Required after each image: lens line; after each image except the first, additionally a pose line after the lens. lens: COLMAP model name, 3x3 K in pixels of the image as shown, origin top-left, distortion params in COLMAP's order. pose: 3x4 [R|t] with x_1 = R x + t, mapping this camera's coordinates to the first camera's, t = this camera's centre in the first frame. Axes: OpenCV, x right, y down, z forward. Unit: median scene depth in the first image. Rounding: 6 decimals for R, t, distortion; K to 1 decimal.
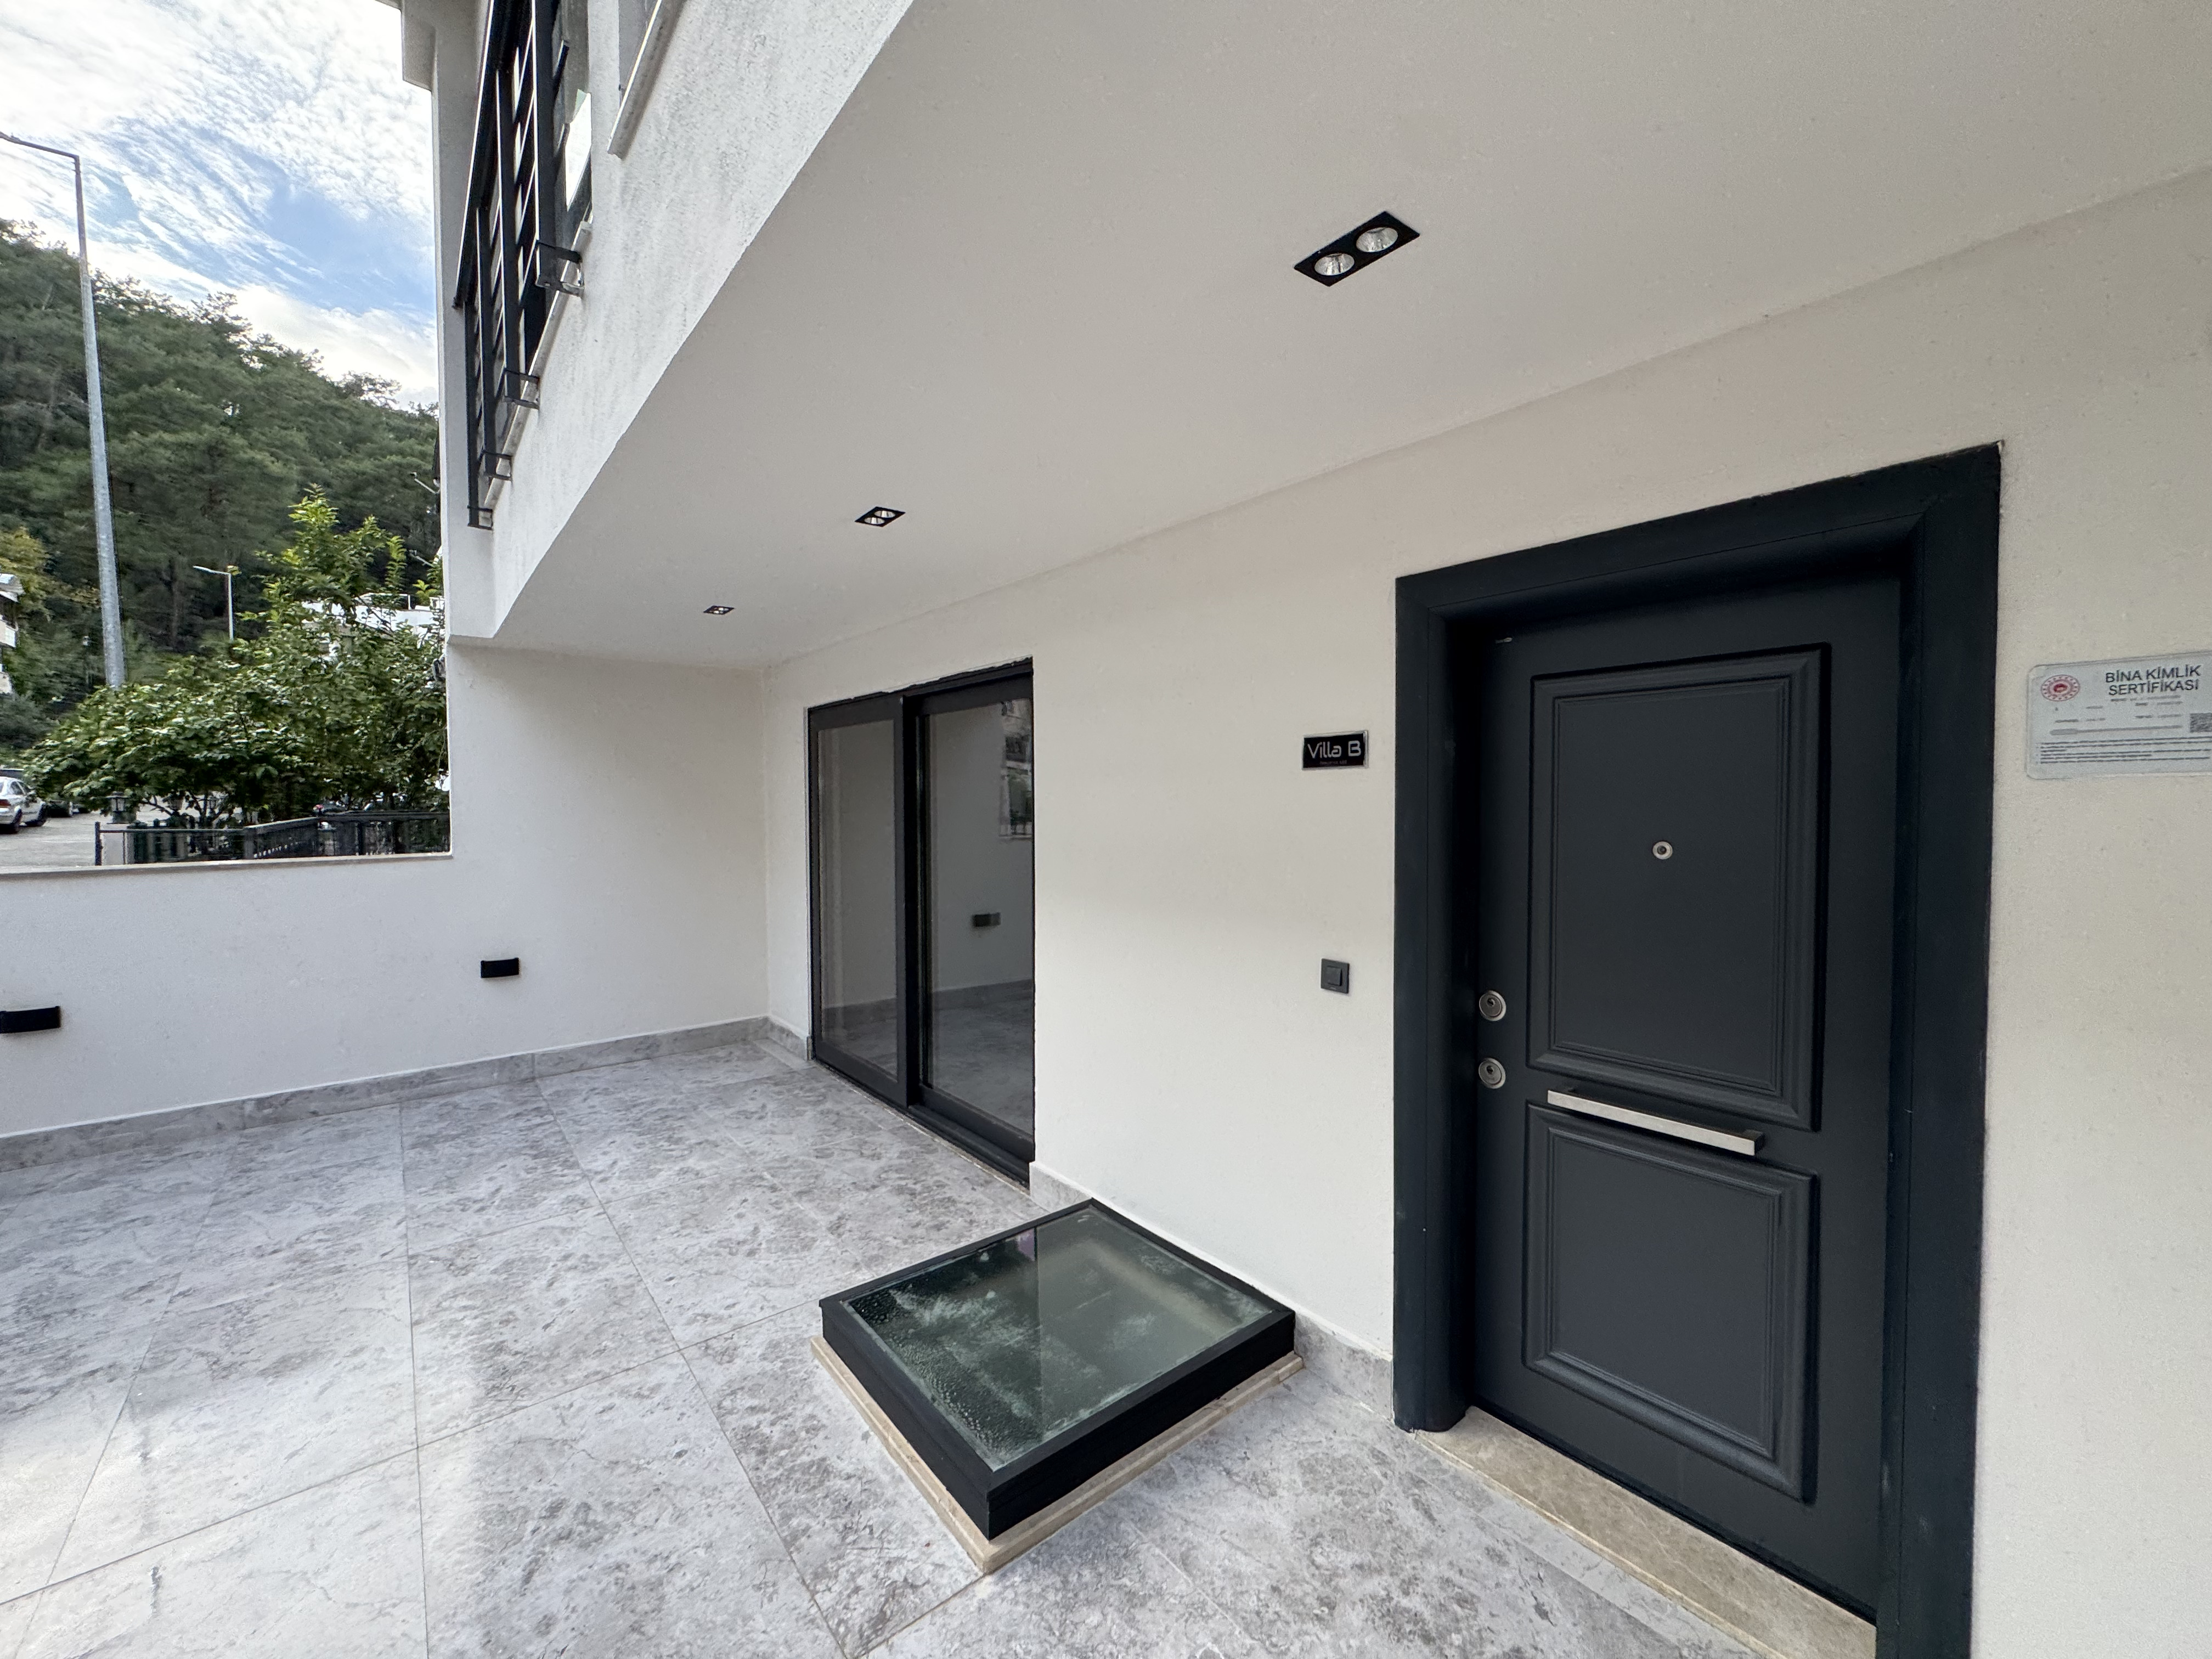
lens RADIAL K [[884.4, 0, 1119.3], [0, 884.4, 823.9], [0, 0, 1]] dist [-0.003325, -0.000050]
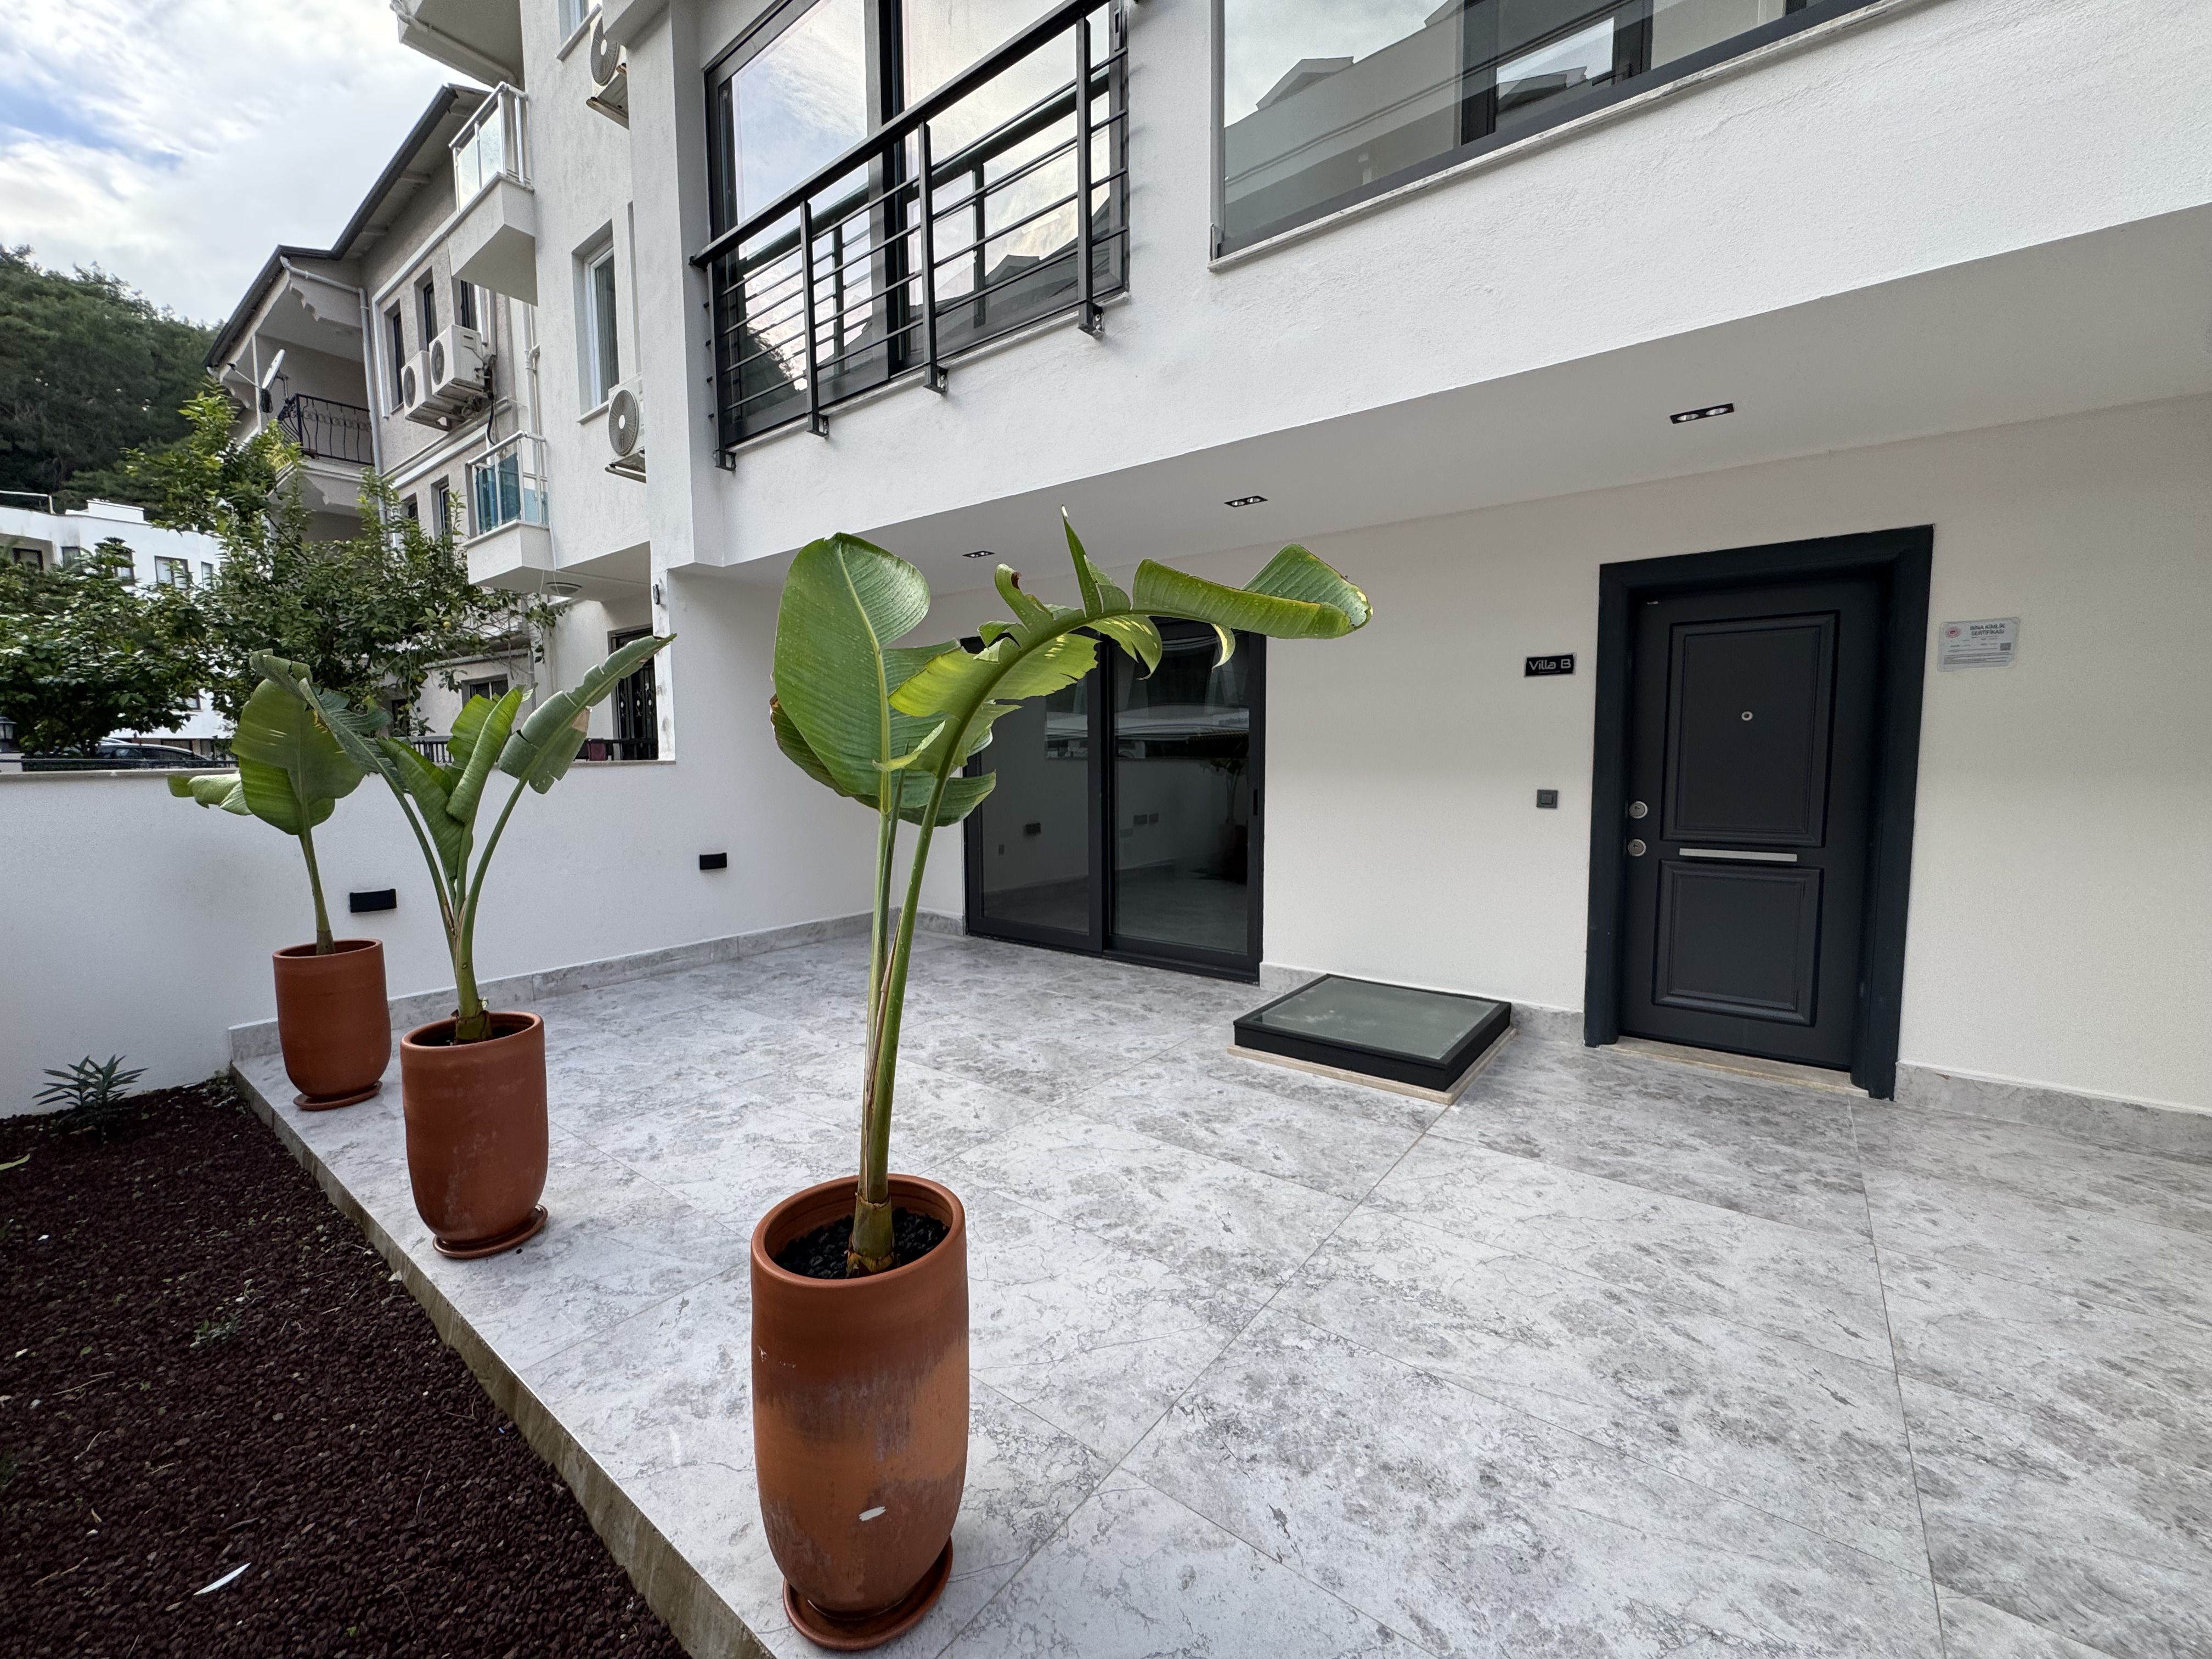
lens RADIAL K [[884.4, 0, 1117.0], [0, 884.4, 826.8], [0, 0, 1]] dist [-0.003325, -0.000050]
pose [[0.972980, -0.020833, 0.229948, -0.932878], [0.008092, 0.998386, 0.056214, 0.120514], [-0.230748, -0.052835, 0.971578, -0.453478]]
